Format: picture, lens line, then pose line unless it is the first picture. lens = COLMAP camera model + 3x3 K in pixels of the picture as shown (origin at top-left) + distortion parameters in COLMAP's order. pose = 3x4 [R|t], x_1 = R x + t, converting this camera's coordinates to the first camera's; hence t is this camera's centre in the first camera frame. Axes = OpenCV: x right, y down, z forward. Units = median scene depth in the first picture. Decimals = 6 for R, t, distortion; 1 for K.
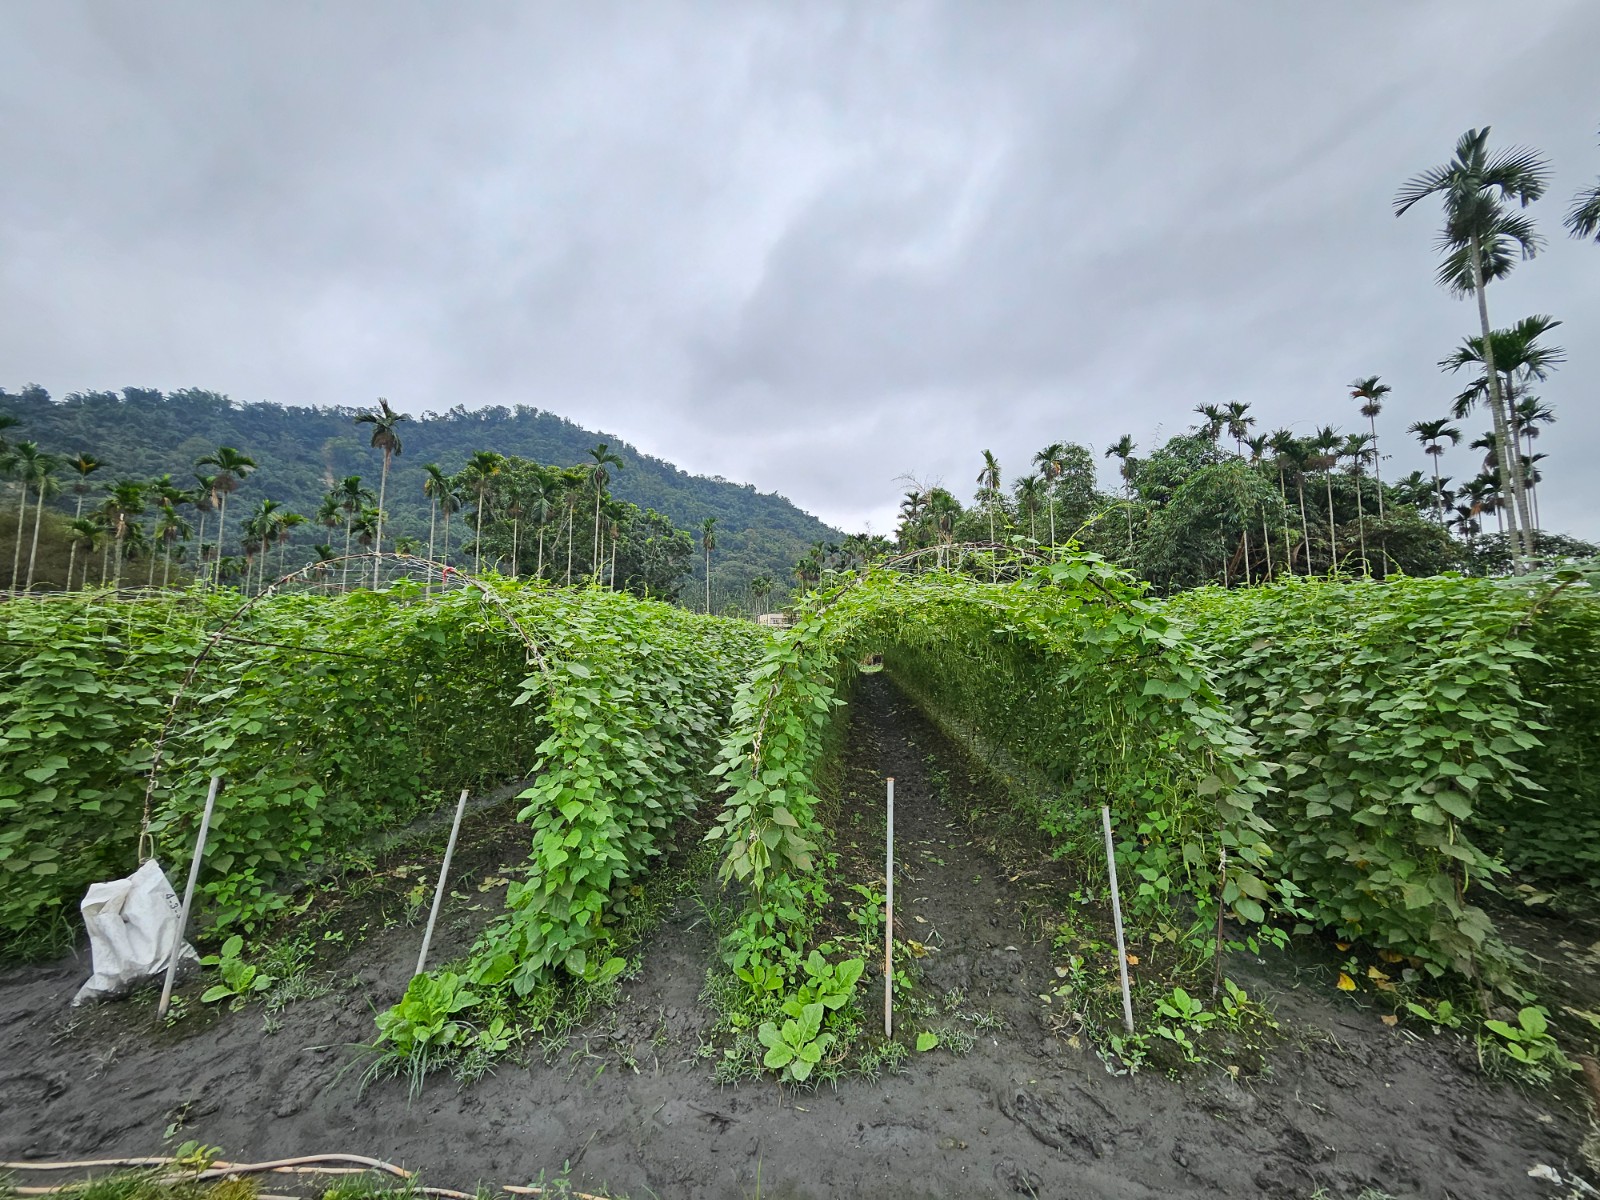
lens RADIAL K [[628.8, 0, 807.9], [0, 628.8, 590.1], [0, 0, 1]] dist [-0.009452, 0.002046]
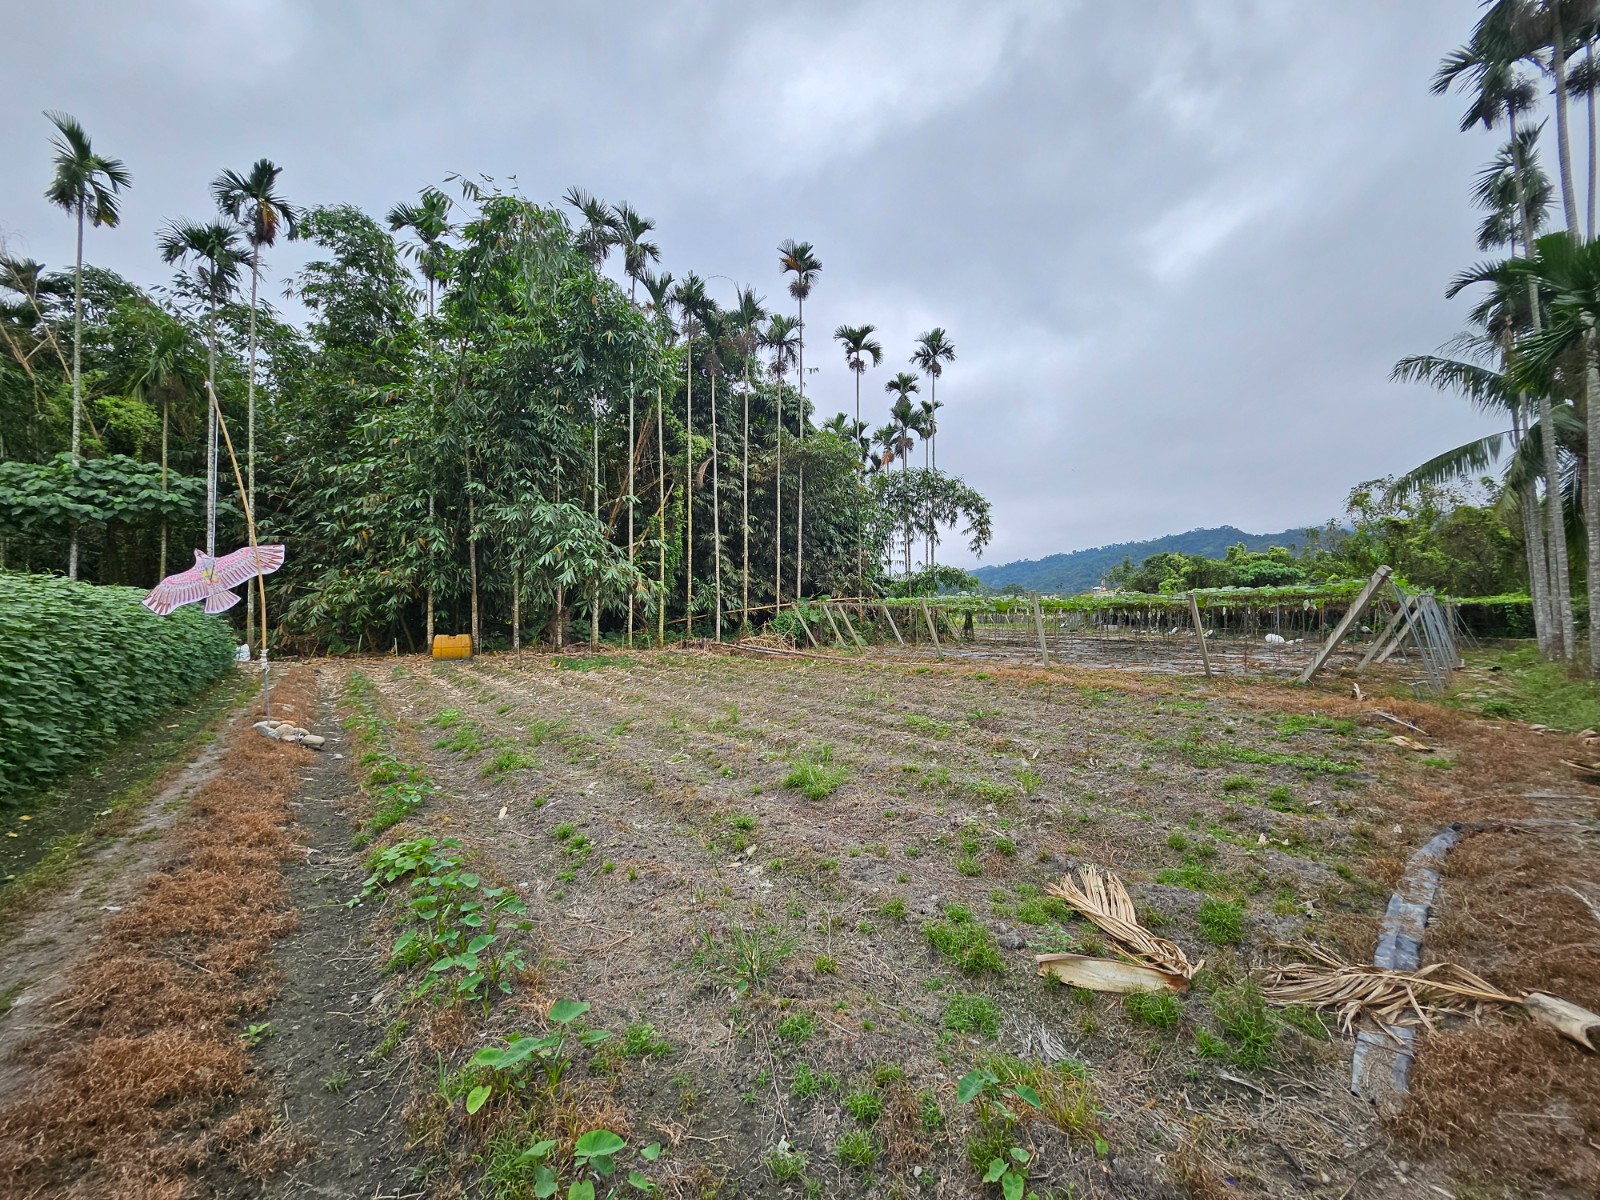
lens RADIAL K [[628.8, 0, 812.2], [0, 628.8, 595.6], [0, 0, 1]] dist [-0.009452, 0.002046]
pose [[0.747538, 0.017931, 0.663977, 0.400661], [-0.063835, 0.996948, 0.044946, 0.034303], [-0.661144, -0.075984, 0.746401, 0.385106]]
